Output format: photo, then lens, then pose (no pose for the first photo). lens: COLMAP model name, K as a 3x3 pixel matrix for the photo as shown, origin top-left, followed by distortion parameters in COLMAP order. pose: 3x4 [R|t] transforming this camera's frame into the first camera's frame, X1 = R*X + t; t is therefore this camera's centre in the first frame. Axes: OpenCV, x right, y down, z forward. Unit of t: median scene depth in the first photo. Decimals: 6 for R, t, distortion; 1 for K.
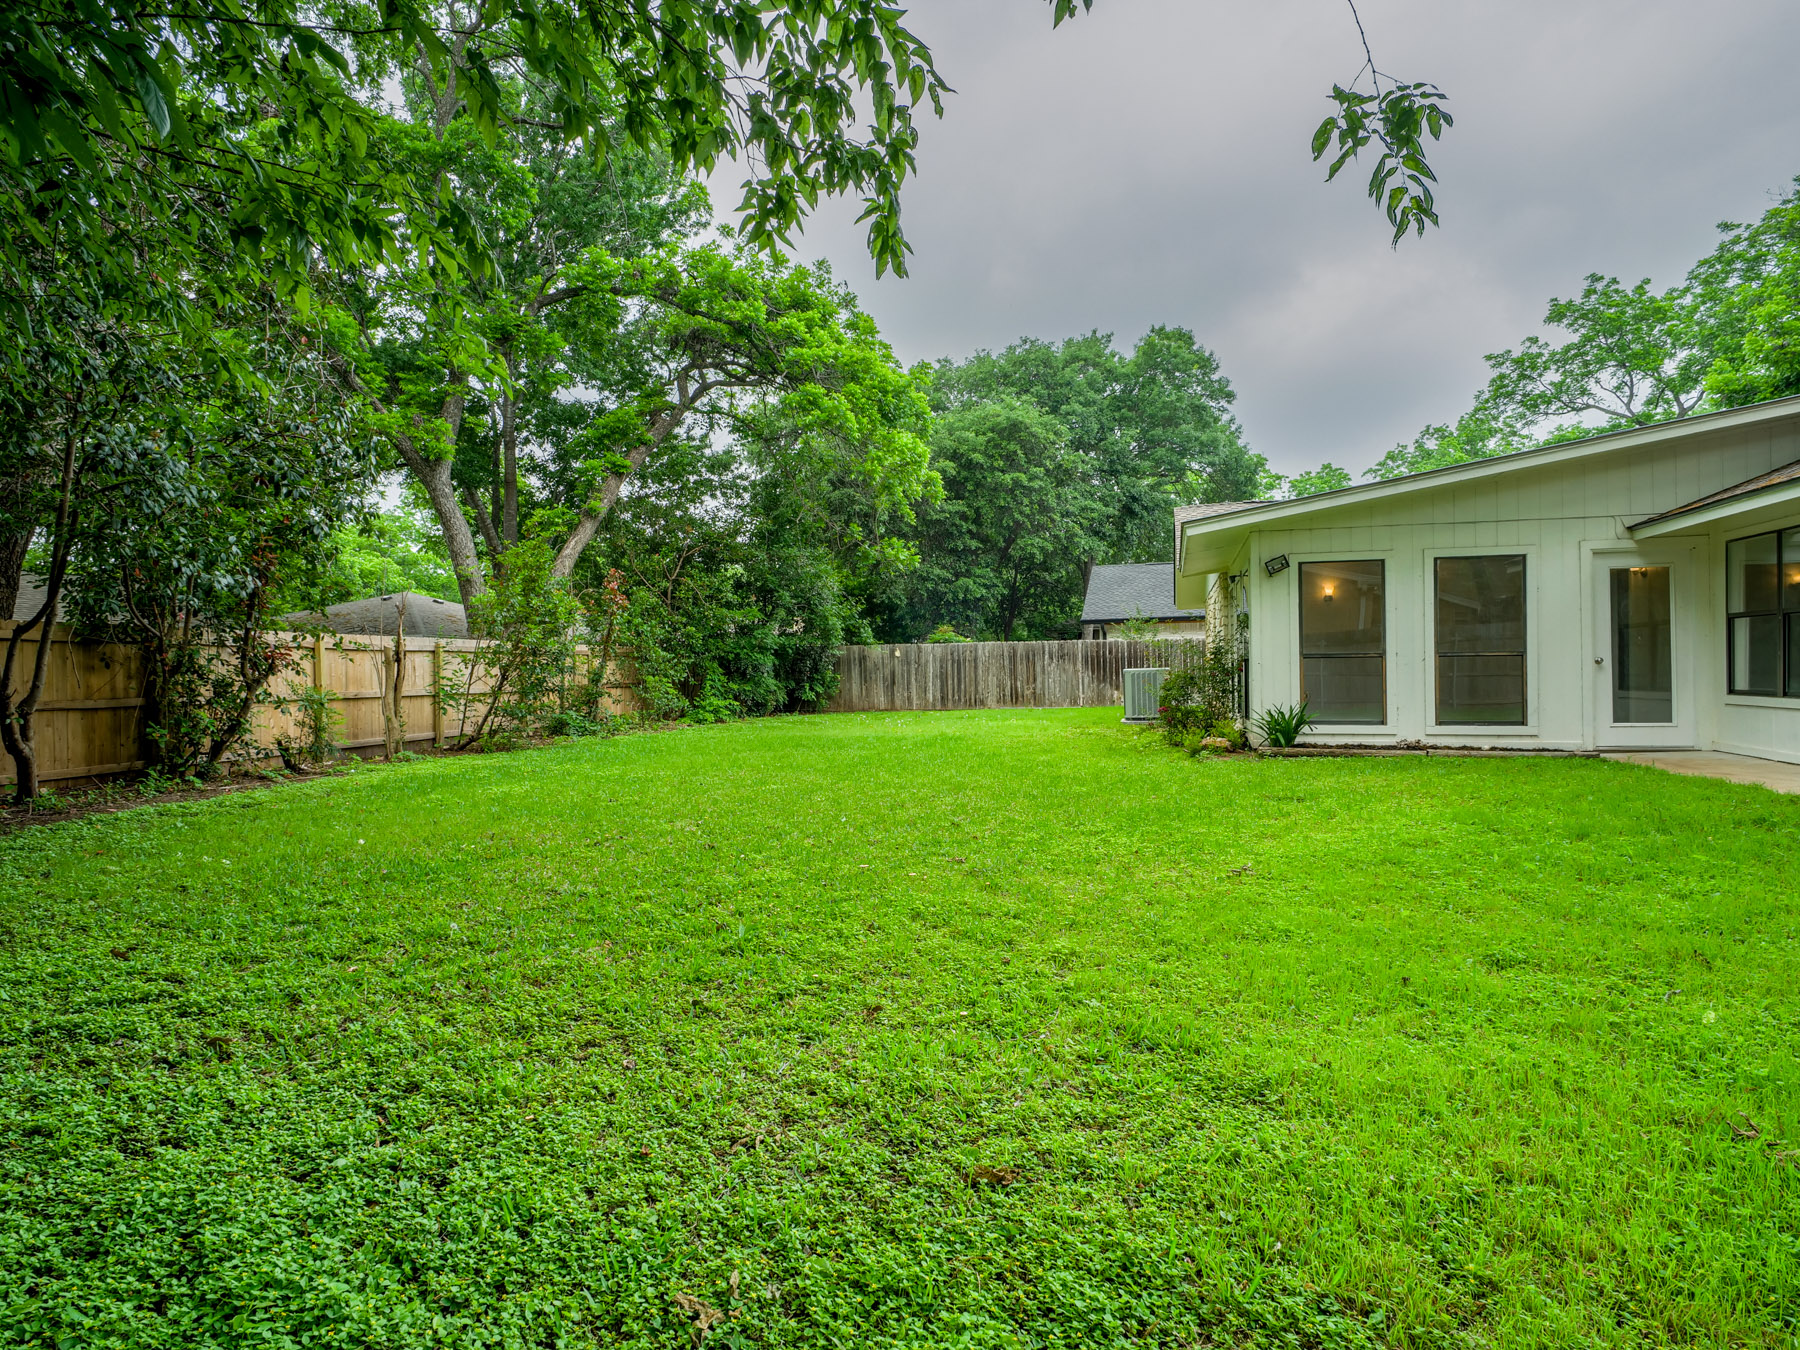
lens RADIAL K [[986.4, 0, 891.5], [0, 986.4, 680.0], [0, 0, 1]] dist [-0.017007, 0.003808]
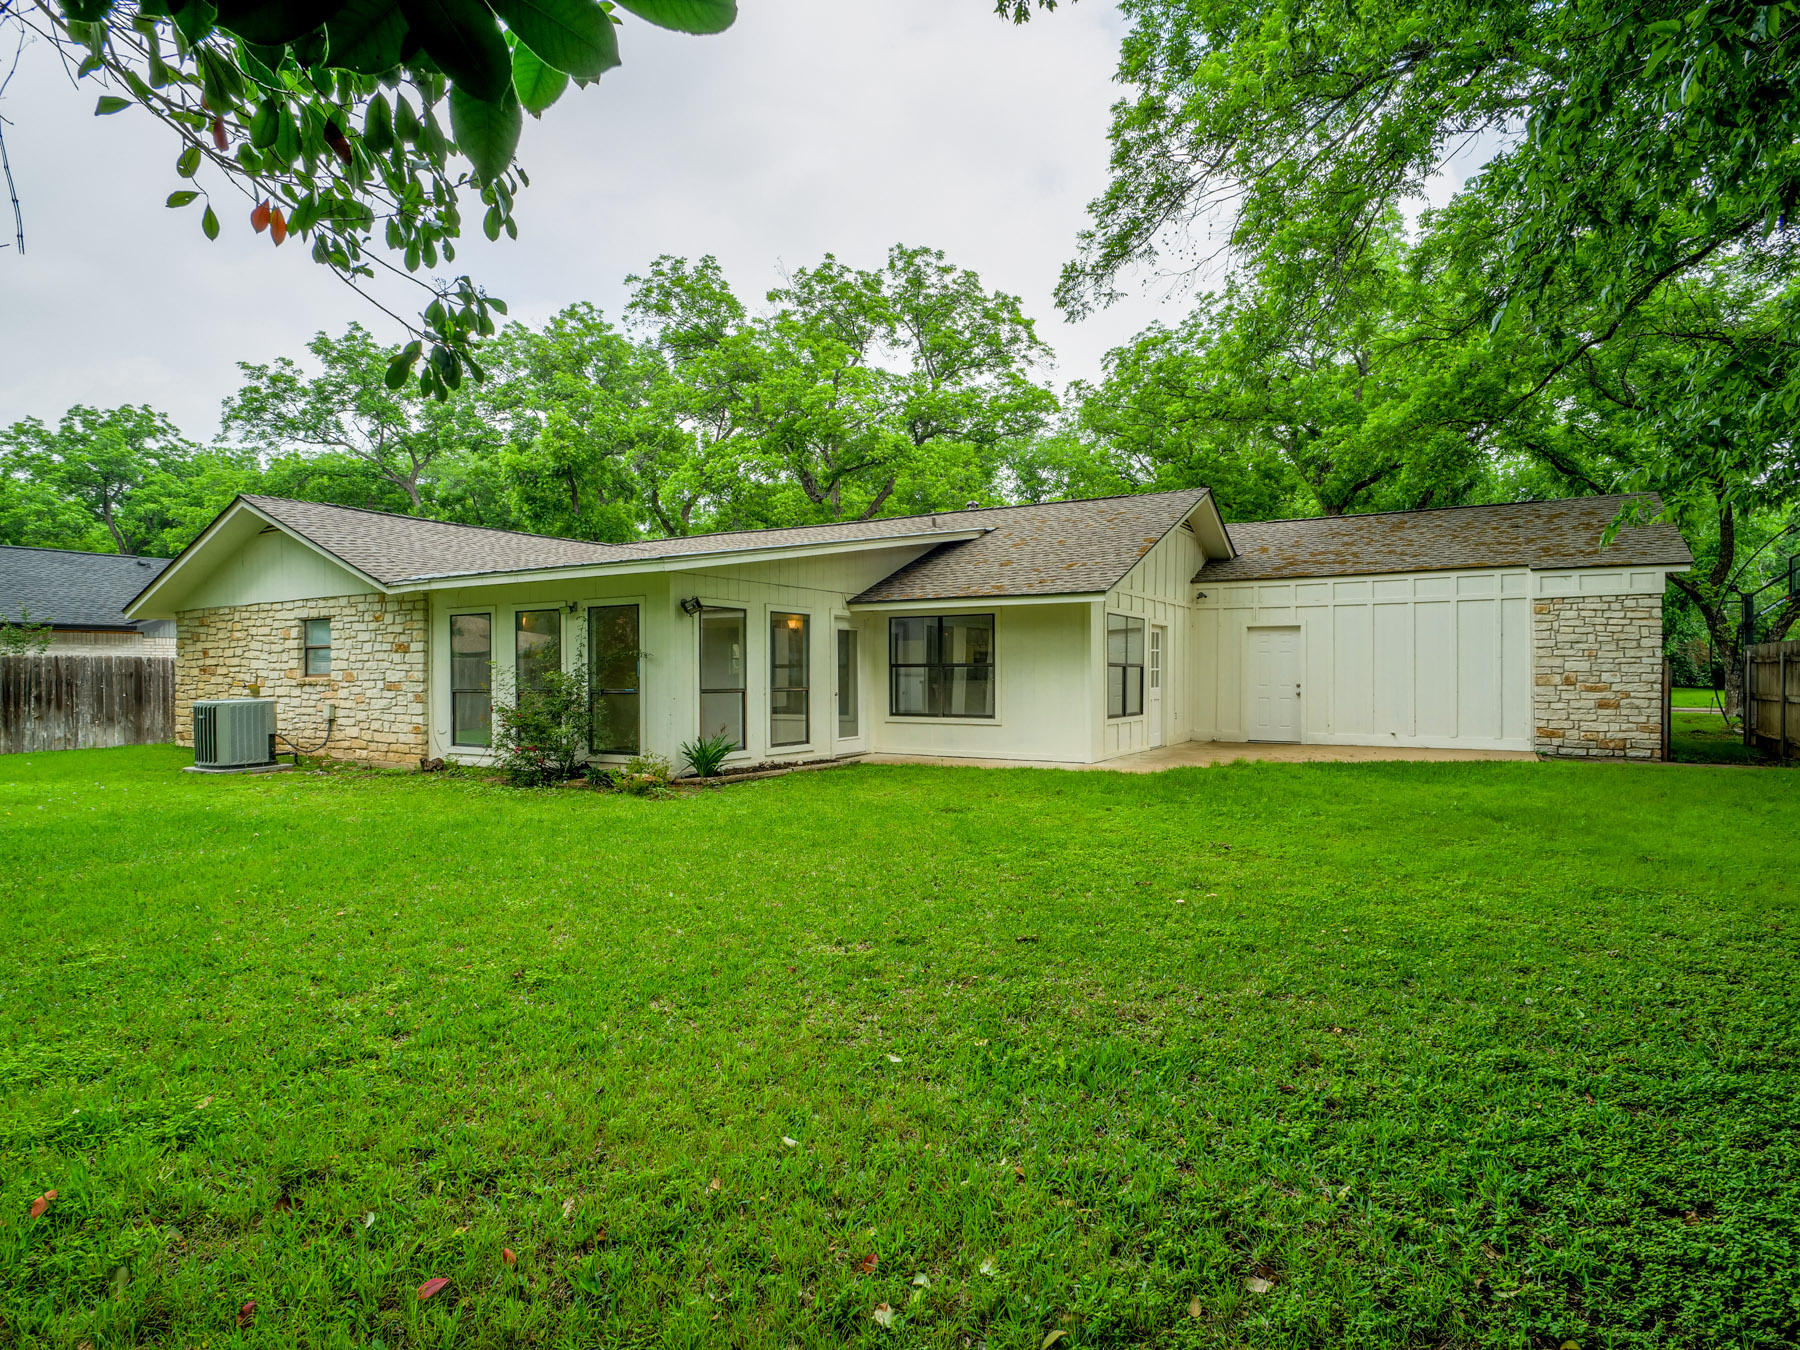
lens RADIAL K [[986.4, 0, 900.8], [0, 986.4, 669.7], [0, 0, 1]] dist [-0.017007, 0.003808]
pose [[0.251105, 0.014045, 0.967858, -0.244087], [0.010440, 0.999797, -0.017217, -0.011617], [-0.967903, 0.014428, 0.250908, 0.217406]]
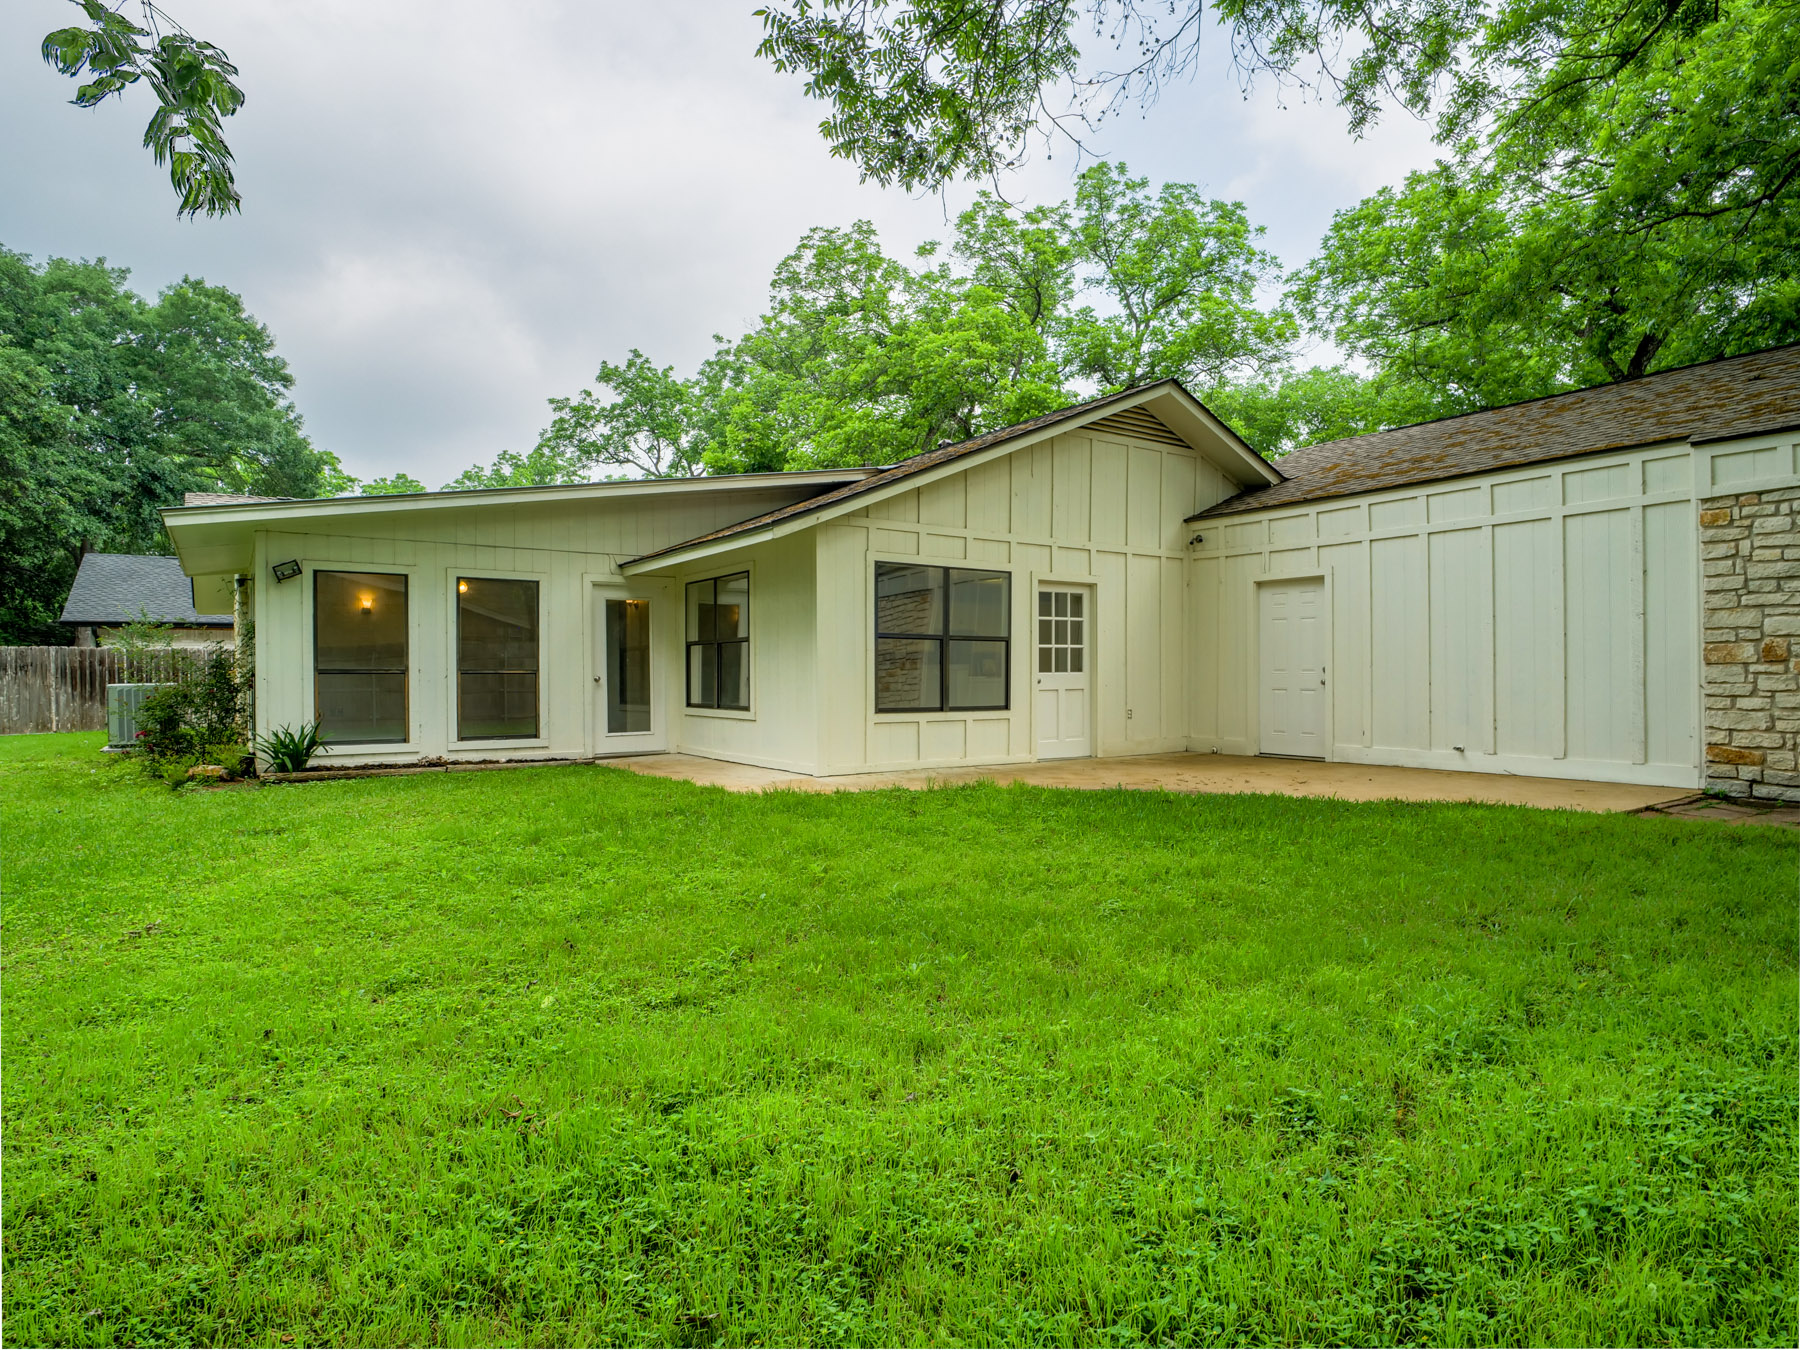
lens RADIAL K [[986.4, 0, 909.0], [0, 986.4, 671.0], [0, 0, 1]] dist [-0.017007, 0.003808]
pose [[0.633700, 0.013053, 0.773469, 0.024319], [0.005378, 0.999759, -0.021278, -0.000976], [-0.773560, 0.017644, 0.633477, -0.005235]]
